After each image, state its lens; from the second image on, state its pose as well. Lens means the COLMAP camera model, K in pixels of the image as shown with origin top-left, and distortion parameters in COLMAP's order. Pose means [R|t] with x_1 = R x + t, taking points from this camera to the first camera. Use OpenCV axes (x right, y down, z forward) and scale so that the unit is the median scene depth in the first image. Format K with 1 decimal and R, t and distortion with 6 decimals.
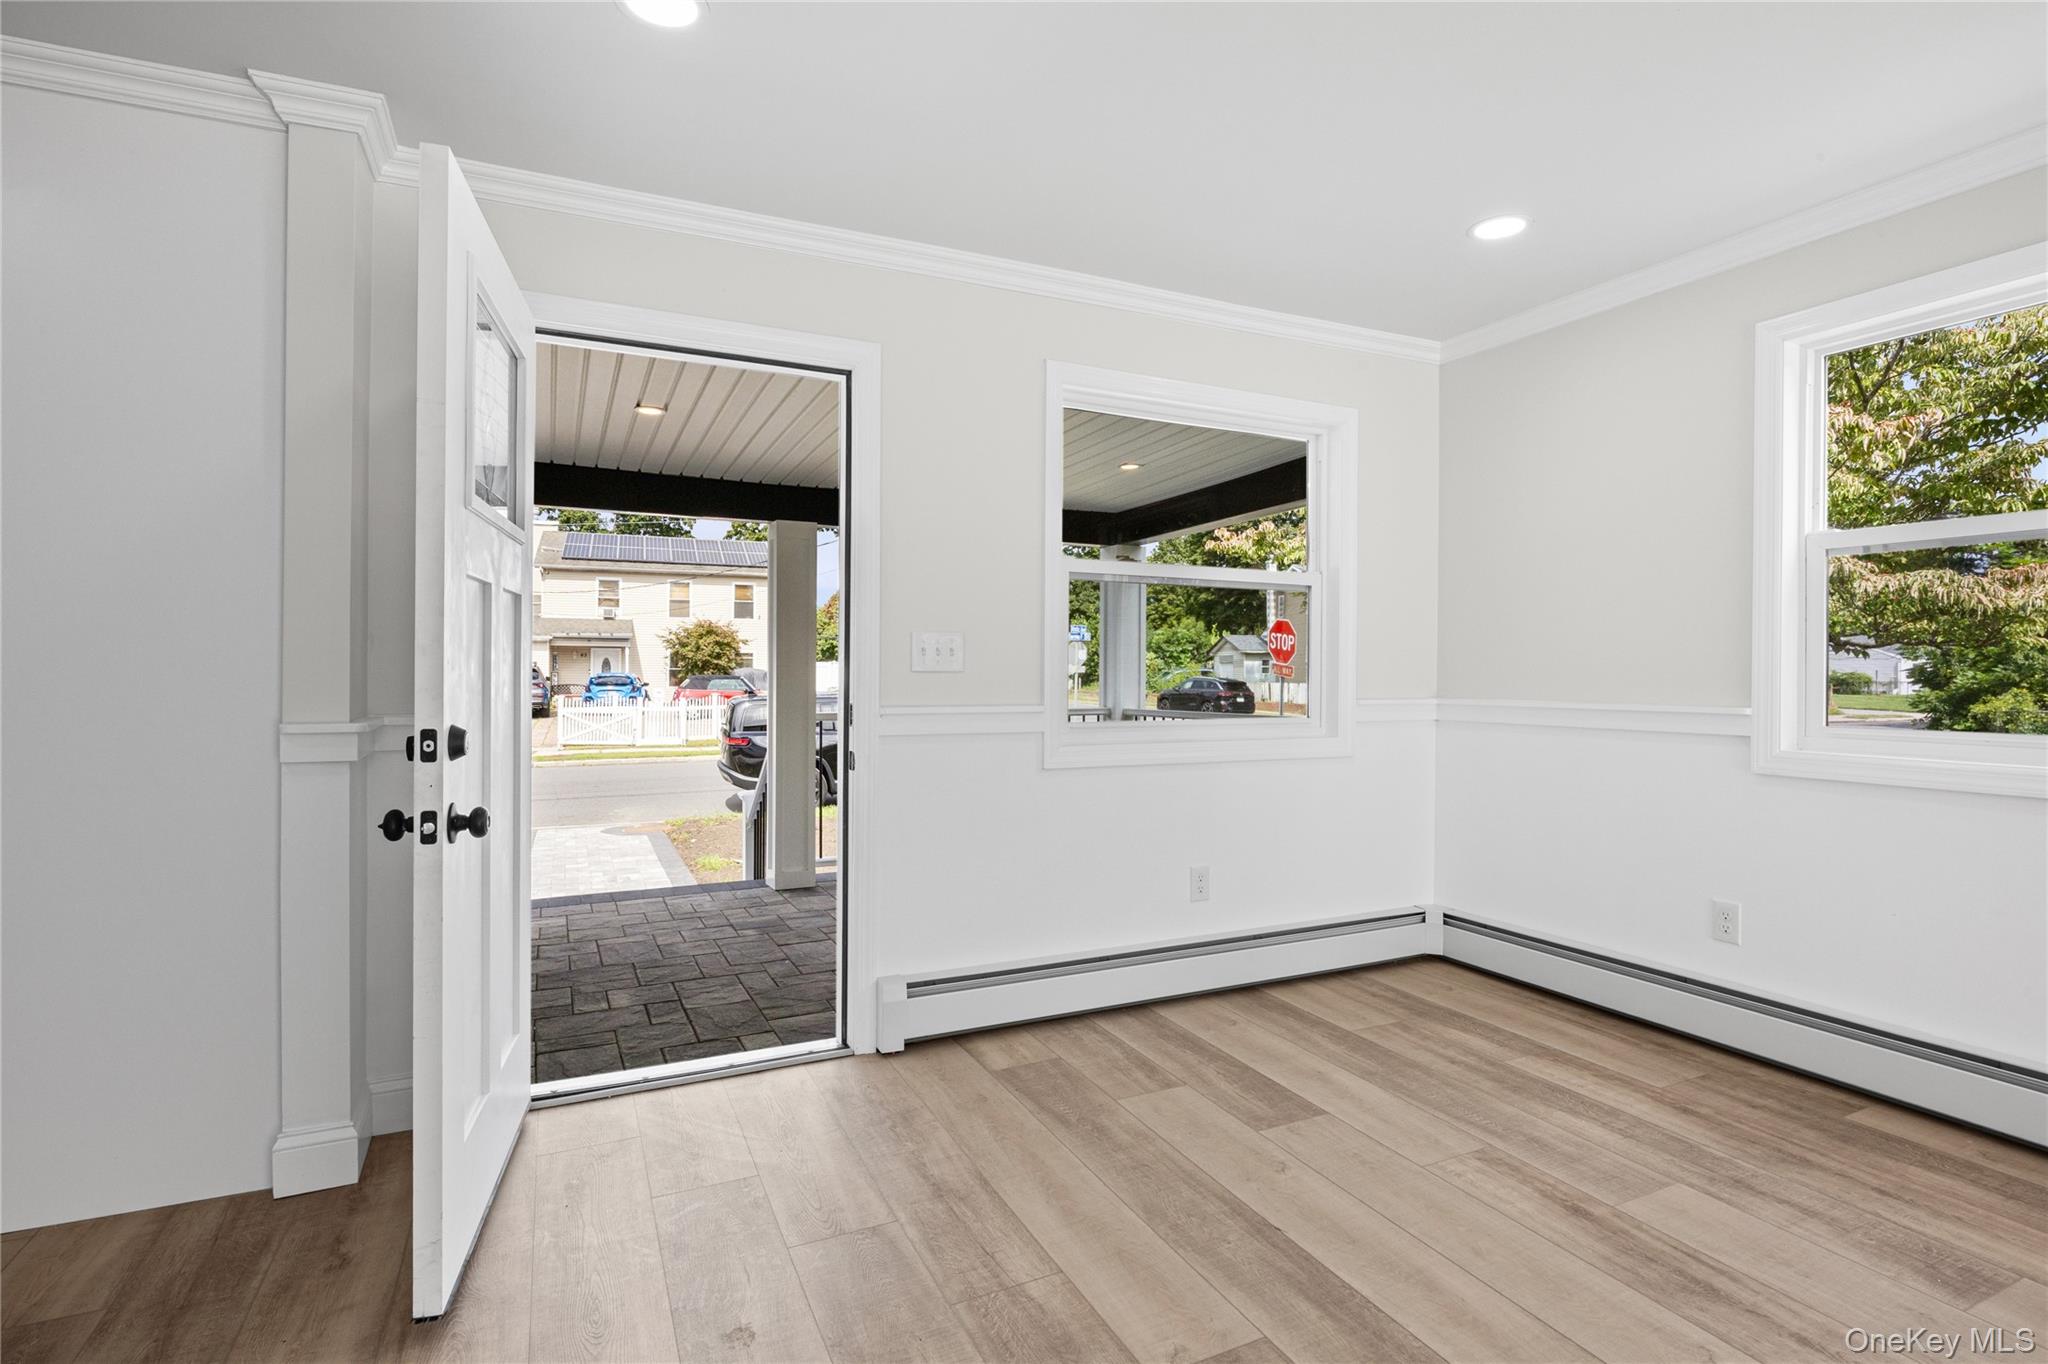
lens RADIAL K [[1014.1, 0, 1027.7], [0, 1014.1, 682.3], [0, 0, 1]] dist [-0.000920, 0.000051]
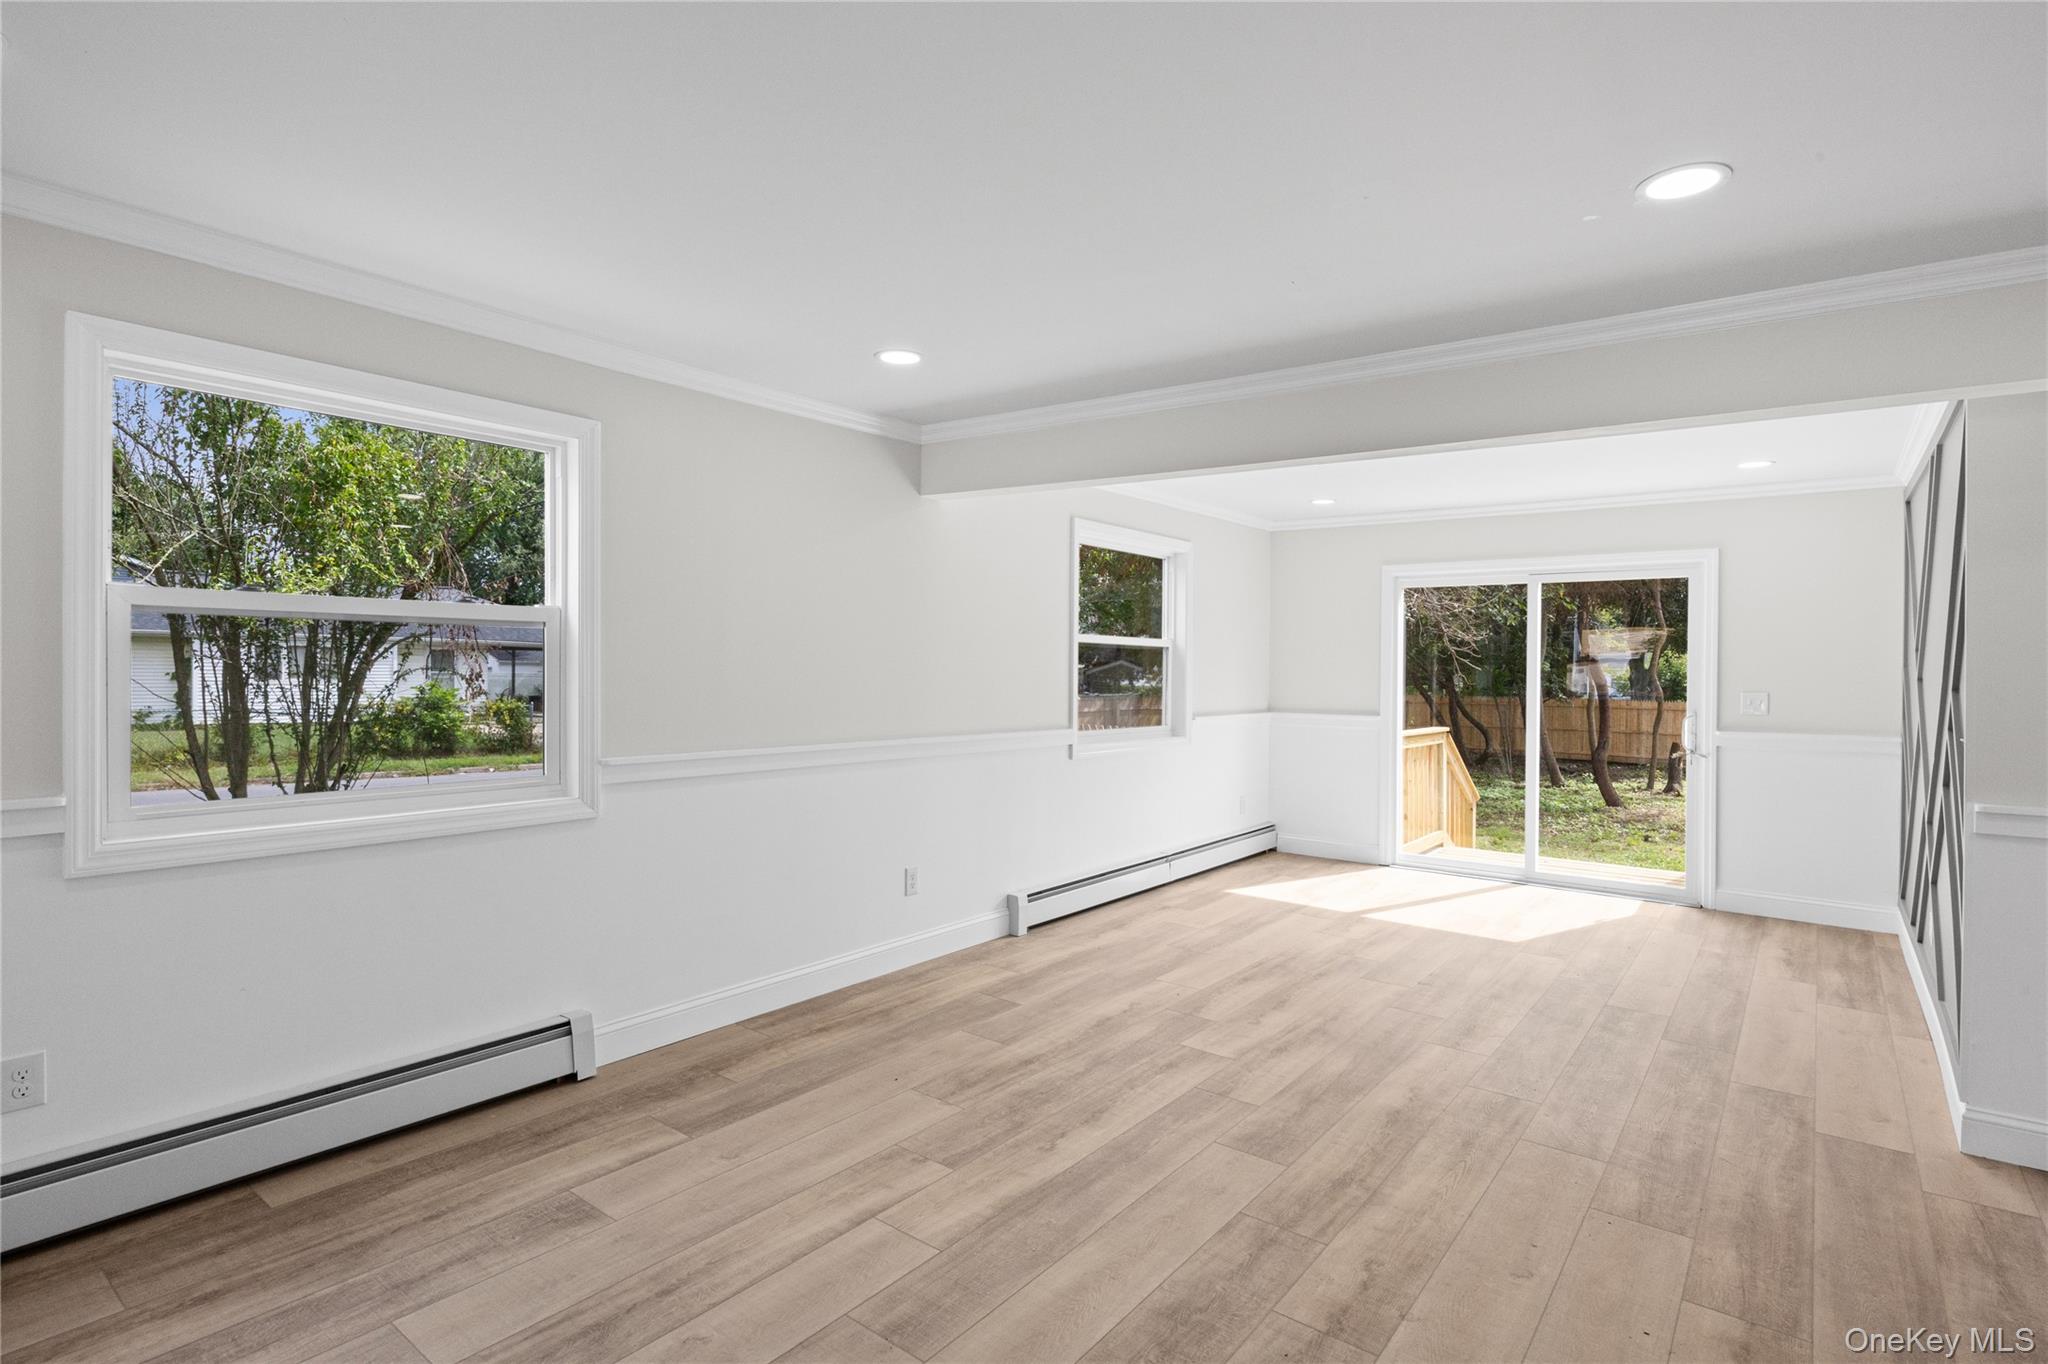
lens RADIAL K [[1014.1, 0, 1032.9], [0, 1014.1, 681.0], [0, 0, 1]] dist [-0.000920, 0.000051]
pose [[-0.455390, -0.014720, 0.890170, -0.395324], [-0.005011, 0.999890, 0.013971, -0.094993], [-0.890278, 0.001901, -0.455414, 0.822523]]
